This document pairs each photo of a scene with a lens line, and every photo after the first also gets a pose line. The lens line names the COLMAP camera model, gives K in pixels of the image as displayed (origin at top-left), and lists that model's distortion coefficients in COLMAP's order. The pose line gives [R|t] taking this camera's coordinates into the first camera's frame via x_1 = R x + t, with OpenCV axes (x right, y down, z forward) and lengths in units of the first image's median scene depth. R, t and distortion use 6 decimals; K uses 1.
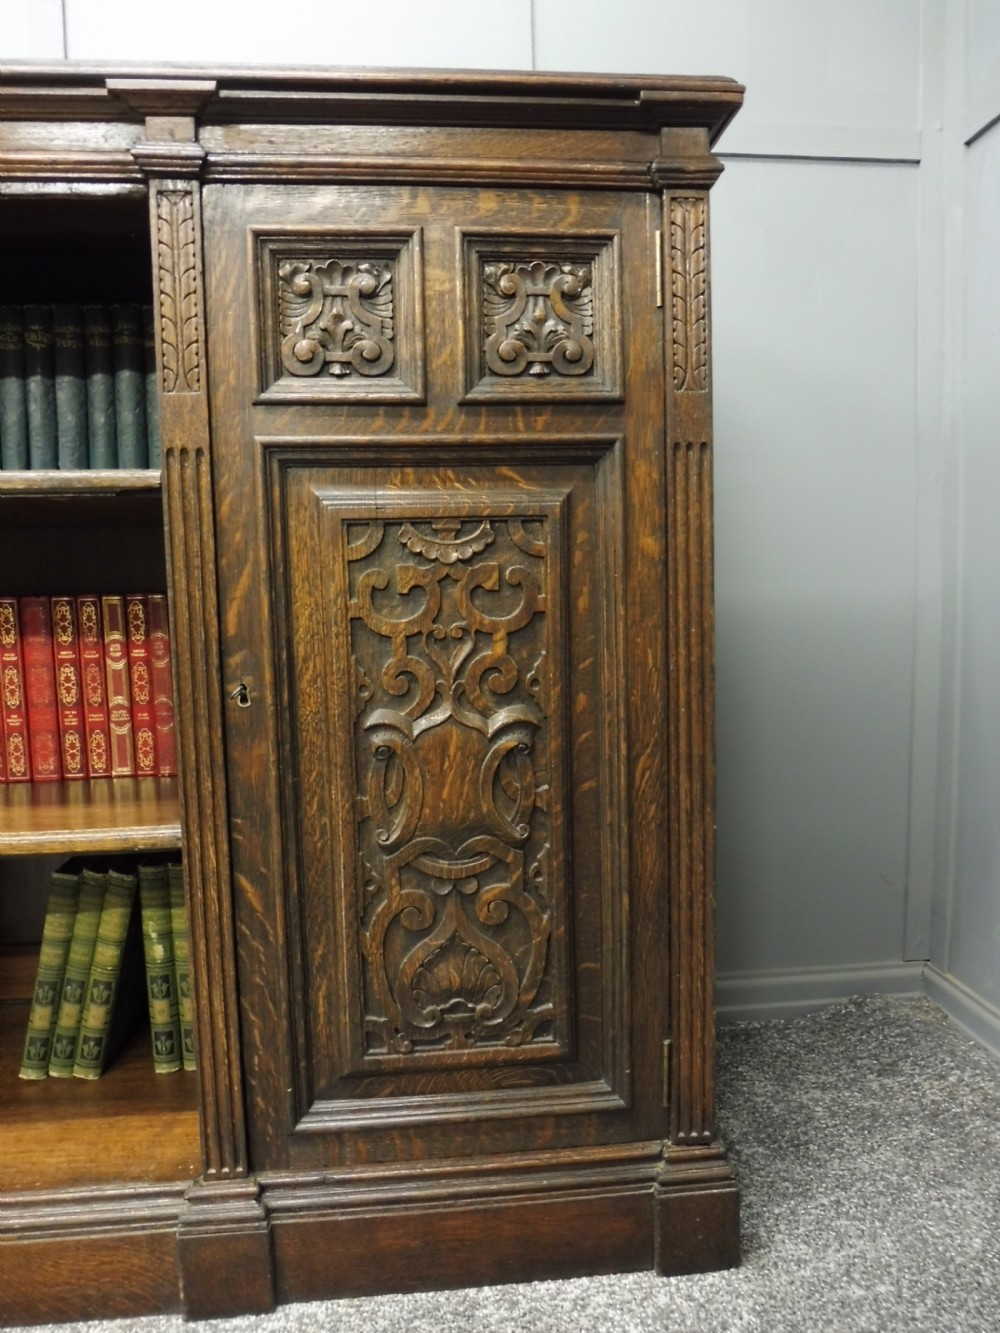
lens RADIAL K [[966.6, 0, 505.9], [0, 966.6, 666.8], [0, 0, 1]] dist [-0.050356, 0.012752]
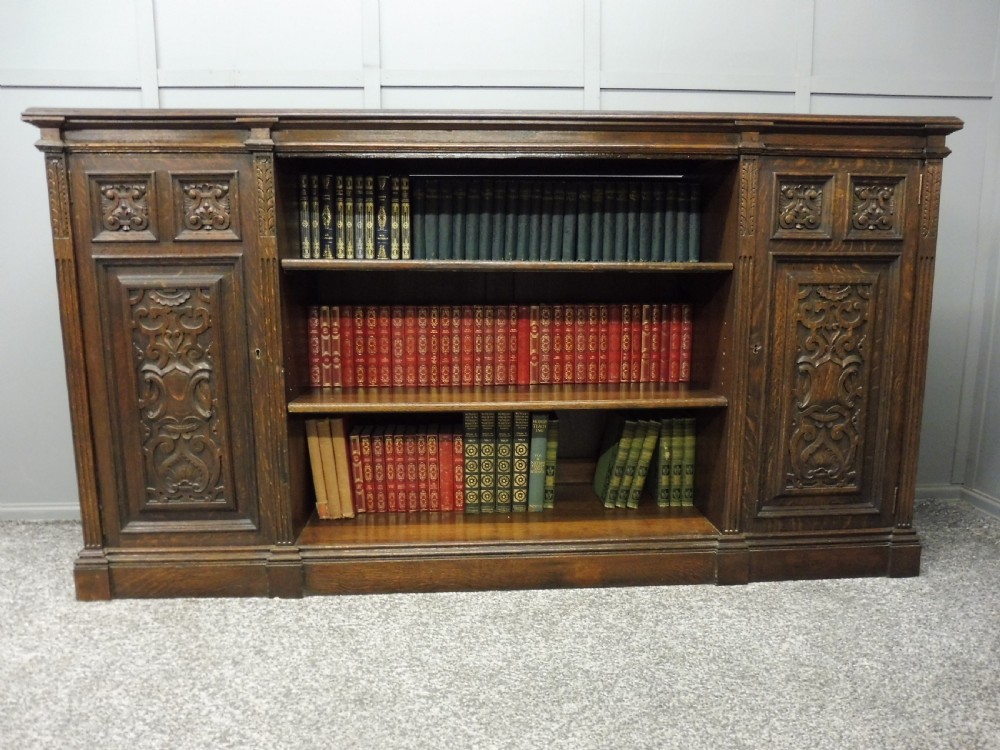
lens RADIAL K [[725.1, 0, 504.6], [0, 725.1, 377.7], [0, 0, 1]] dist [-0.050356, 0.012752]
pose [[0.998868, 0.027197, -0.039039, -0.842182], [-0.024457, 0.997316, 0.069005, -0.011565], [0.040811, -0.067972, 0.996852, -0.962398]]
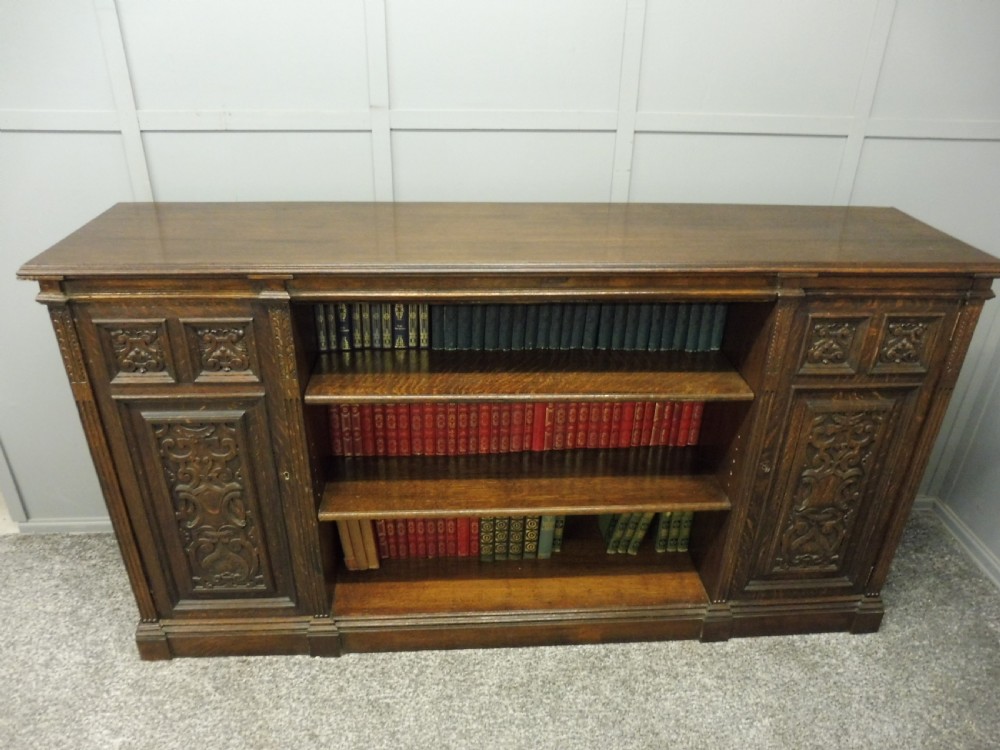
lens RADIAL K [[725.1, 0, 503.3], [0, 725.1, 377.7], [0, 0, 1]] dist [-0.050356, 0.012752]
pose [[0.998294, 0.057646, -0.009327, -0.968142], [-0.049456, 0.919547, 0.389856, -0.927020], [0.031051, -0.388730, 0.920828, -0.788898]]
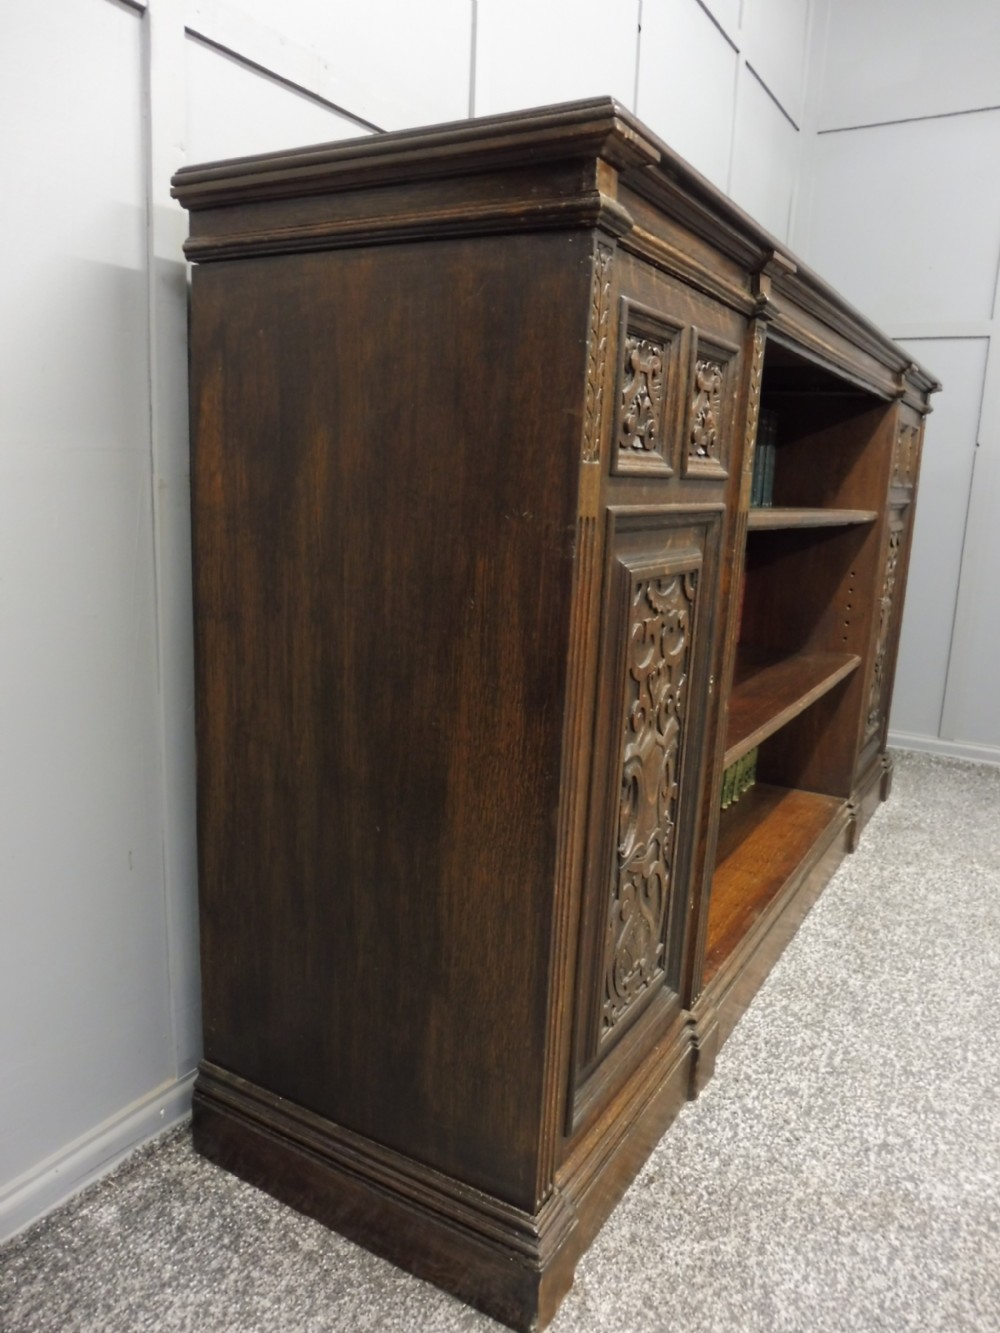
lens RADIAL K [[966.6, 0, 493.1], [0, 966.6, 659.7], [0, 0, 1]] dist [-0.050356, 0.012752]
pose [[0.600608, -0.106377, 0.792436, -2.772292], [0.014180, 0.992371, 0.122469, -0.133354], [-0.799418, -0.062319, 0.597534, 0.268598]]
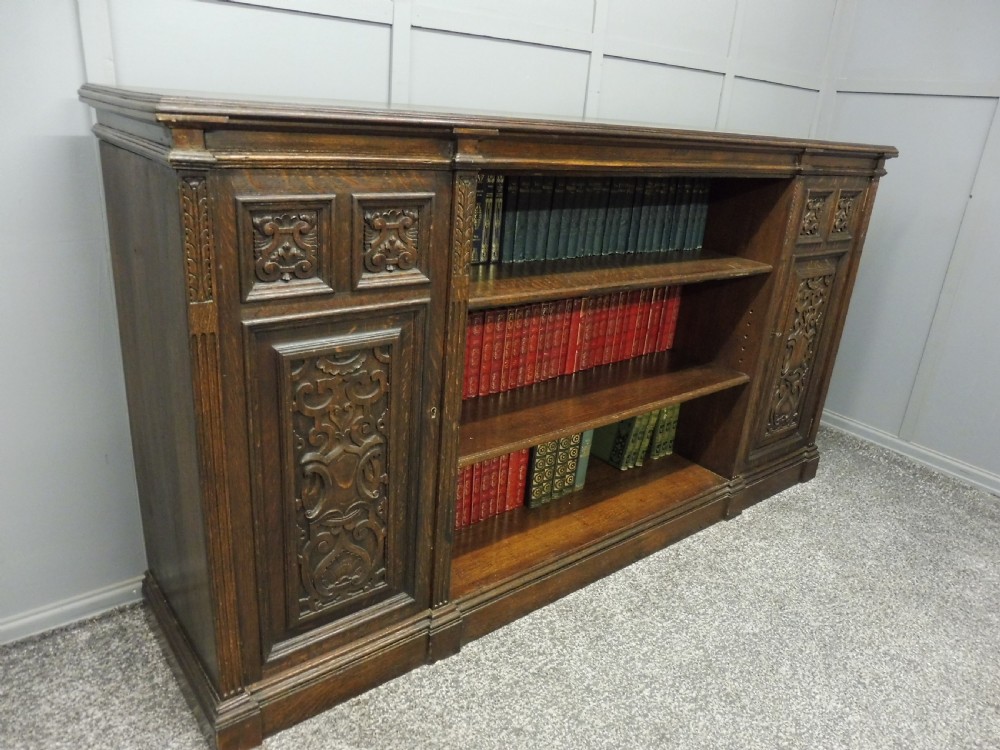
lens RADIAL K [[725.1, 0, 501.7], [0, 725.1, 375.9], [0, 0, 1]] dist [-0.050356, 0.012752]
pose [[0.835319, -0.108868, 0.538878, -2.217244], [-0.048940, 0.961580, 0.270128, -0.417788], [-0.547582, -0.252016, 0.797898, -0.432194]]
